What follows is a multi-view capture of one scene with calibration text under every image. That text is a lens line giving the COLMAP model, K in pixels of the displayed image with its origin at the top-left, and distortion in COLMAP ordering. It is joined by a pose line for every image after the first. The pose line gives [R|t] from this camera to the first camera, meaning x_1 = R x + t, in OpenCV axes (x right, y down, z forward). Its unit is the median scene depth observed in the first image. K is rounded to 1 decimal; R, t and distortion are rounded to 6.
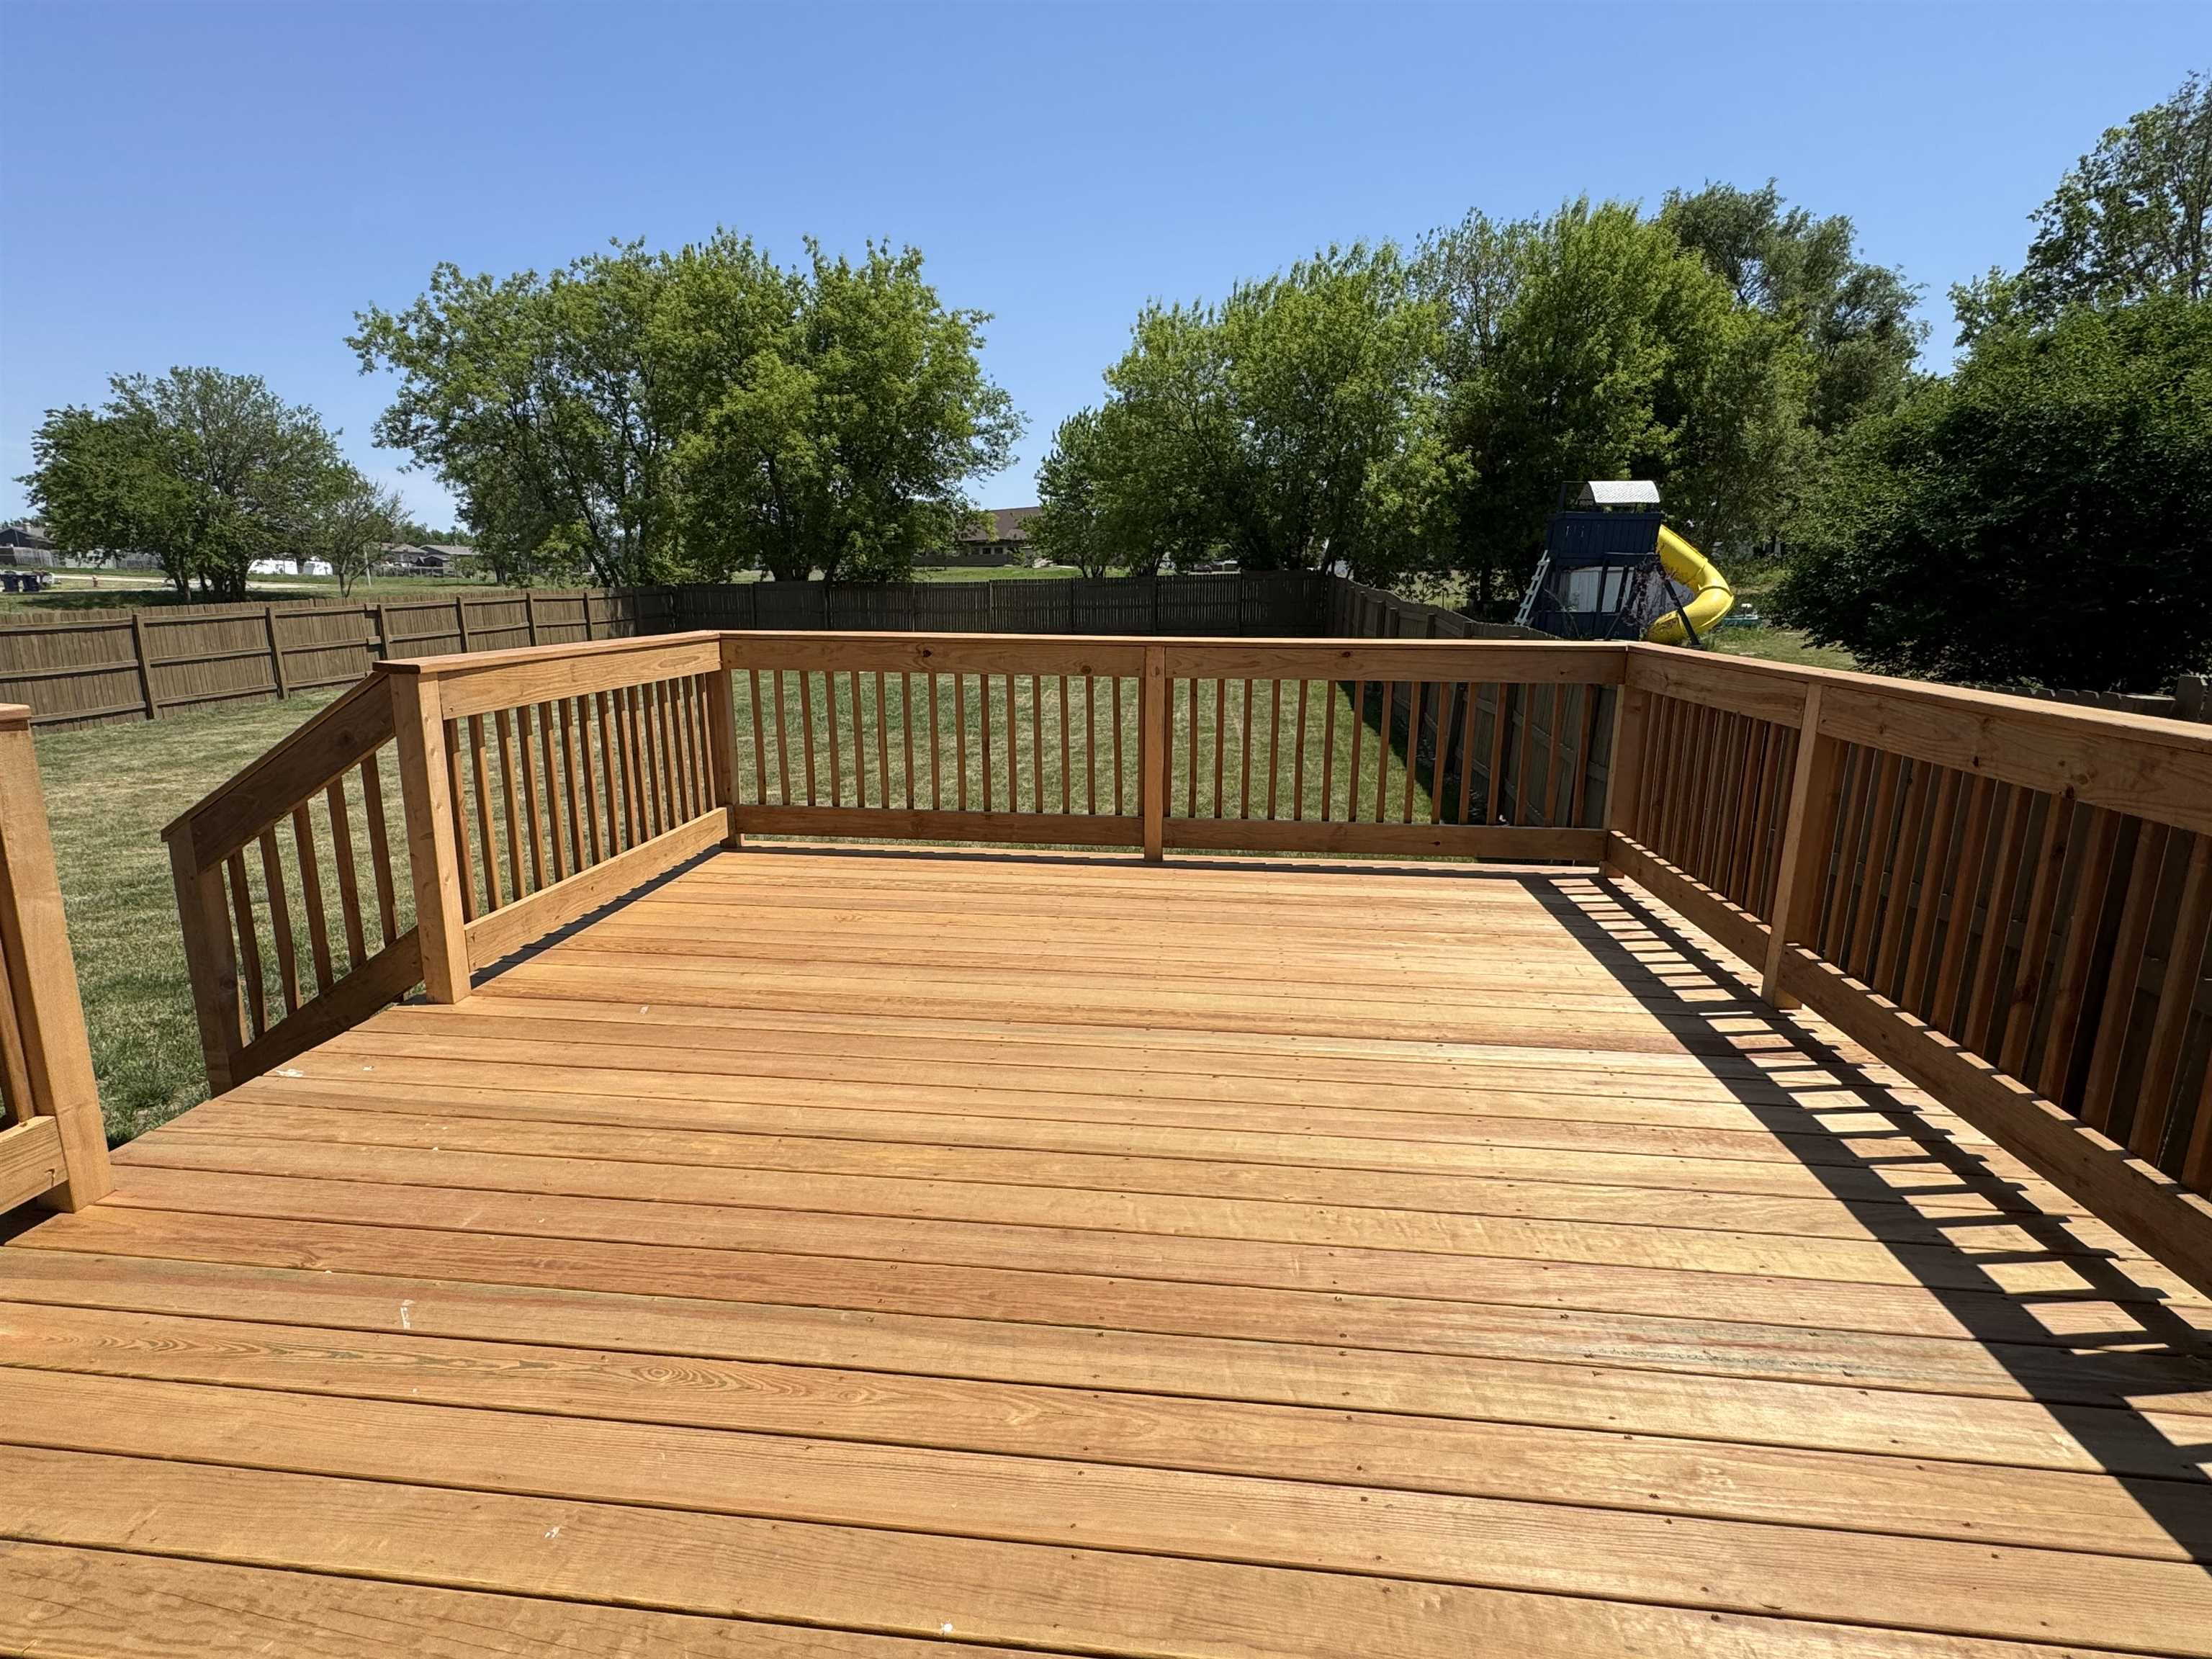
lens RADIAL K [[1120.1, 0, 1106.0], [0, 1120.1, 829.5], [0, 0, 1]] dist [-0.019368, 0.001128]
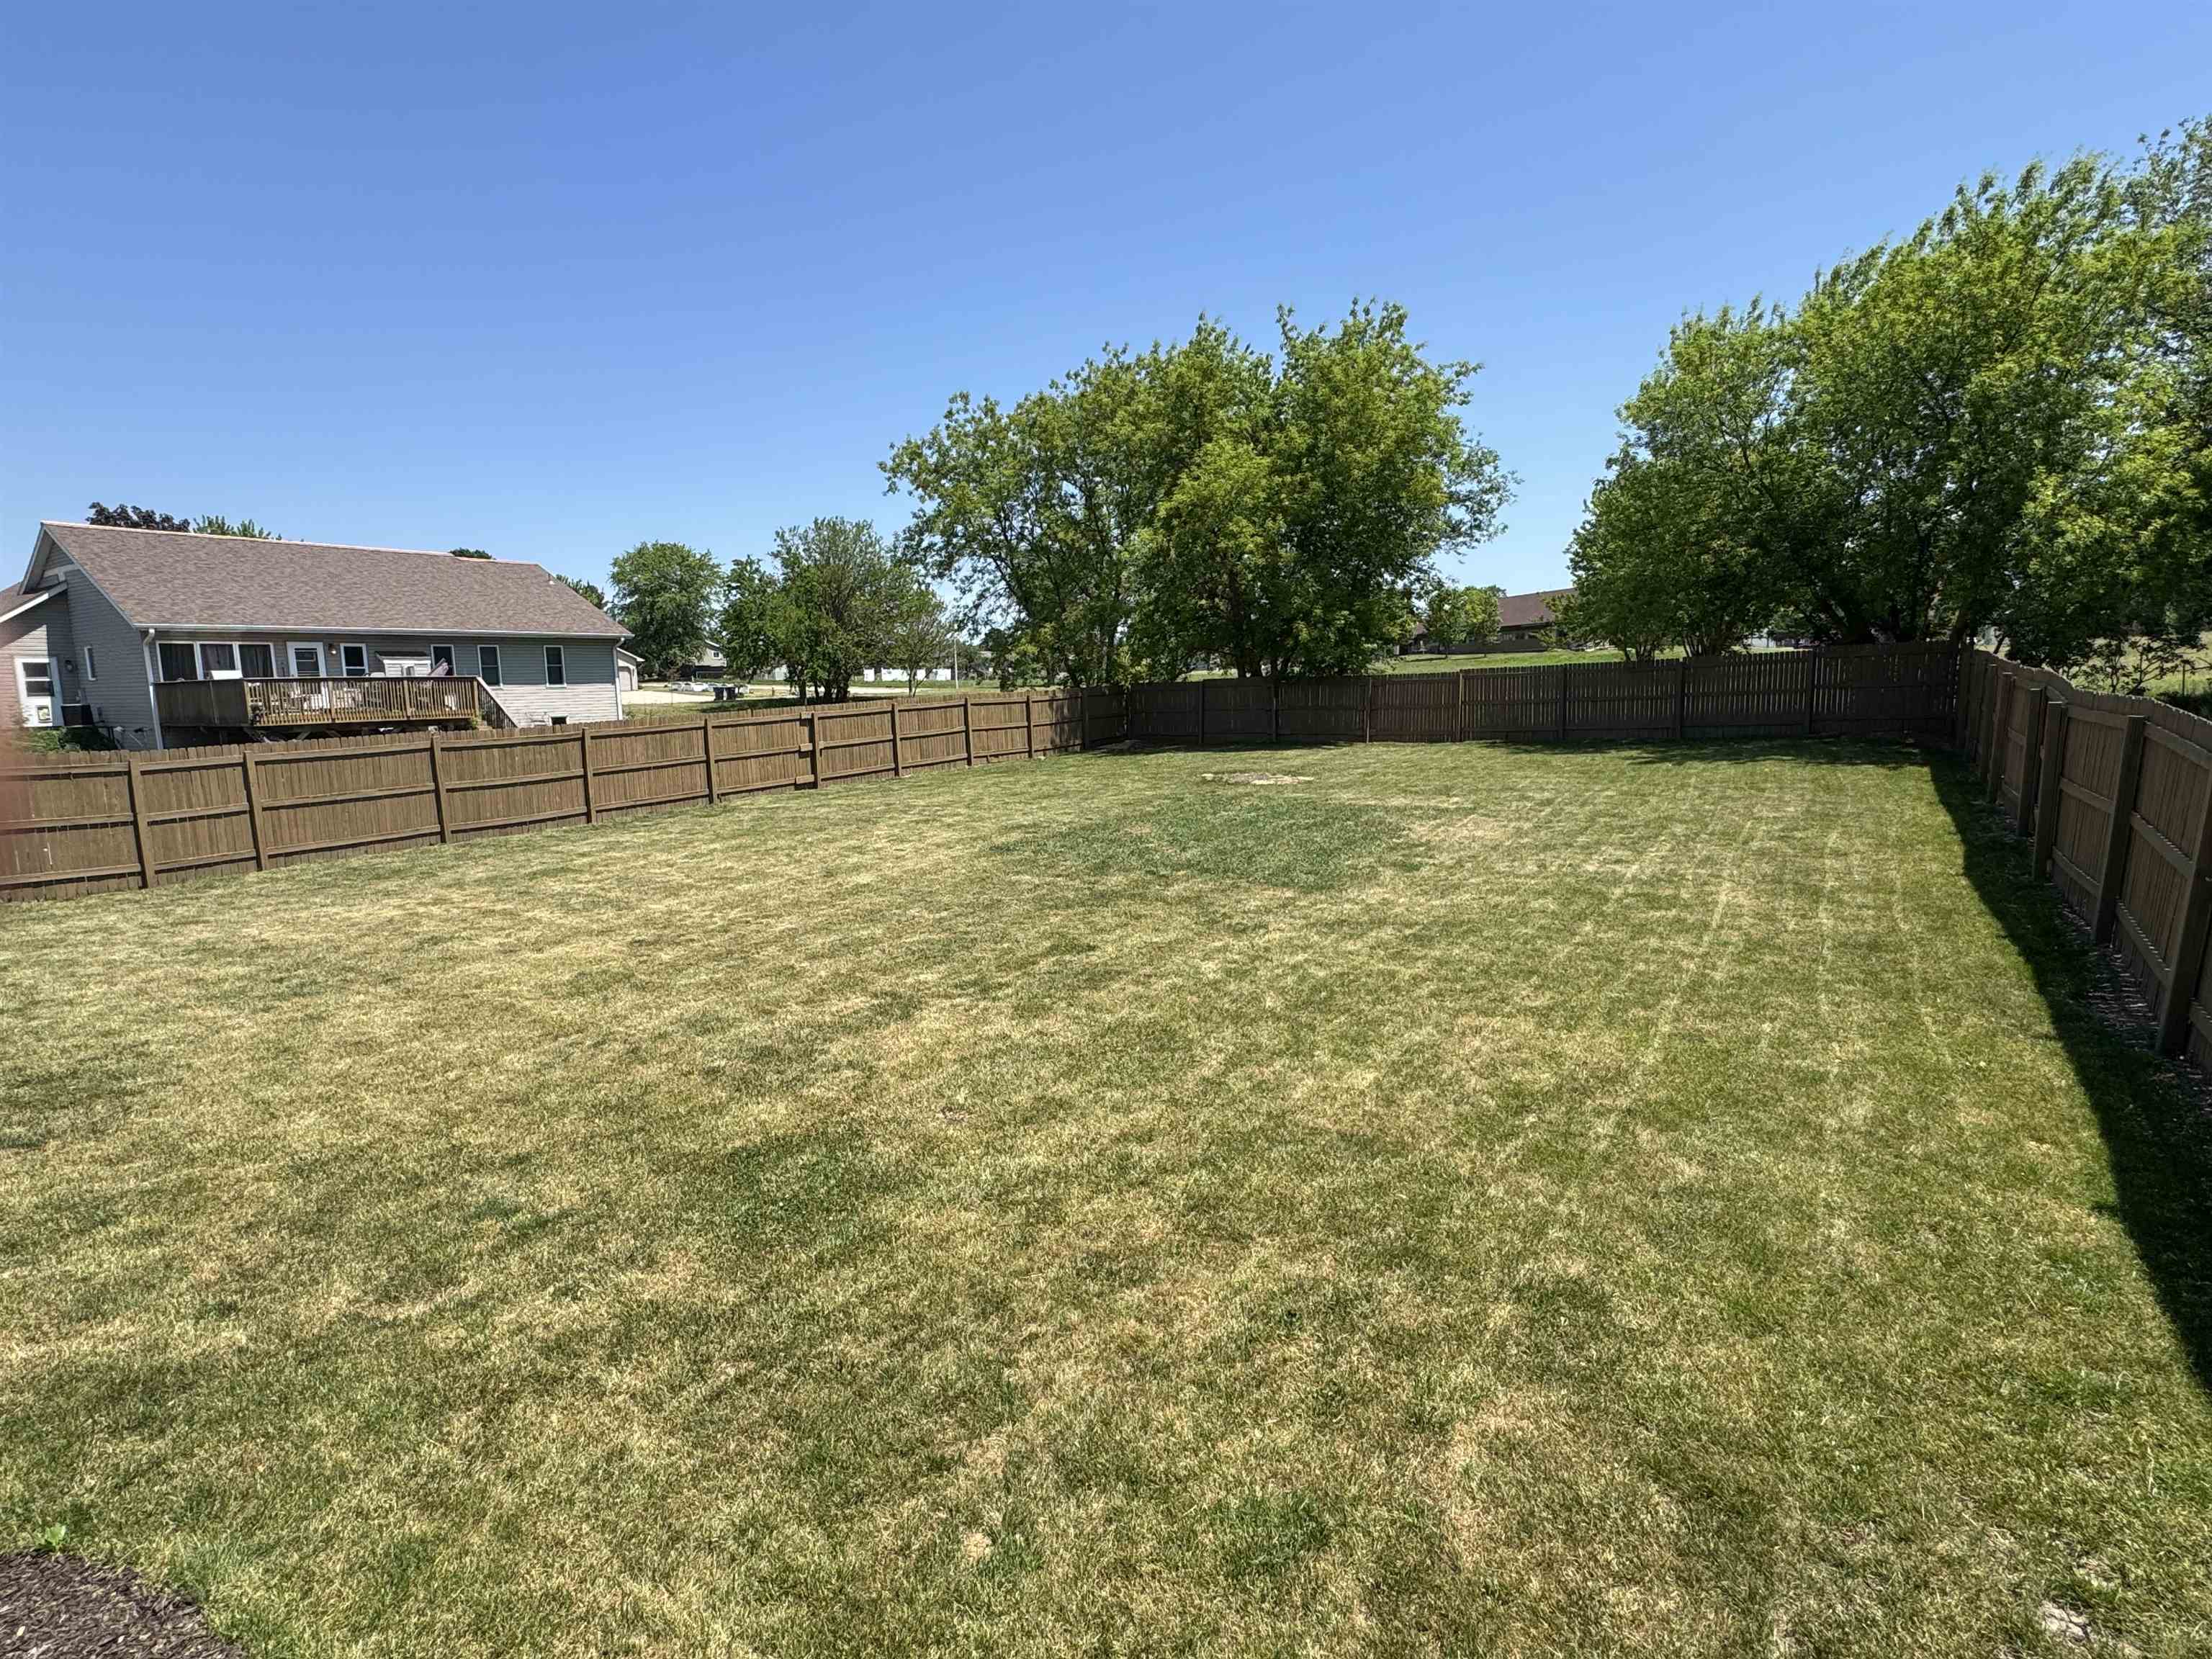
lens RADIAL K [[1055.4, 0, 1104.5], [0, 1055.4, 839.2], [0, 0, 1]] dist [0.002776, -0.009451]
pose [[0.881256, 0.041969, -0.470772, 0.043813], [-0.070059, 0.996646, -0.042295, -0.043227], [0.467418, 0.070255, 0.881240, 0.182510]]
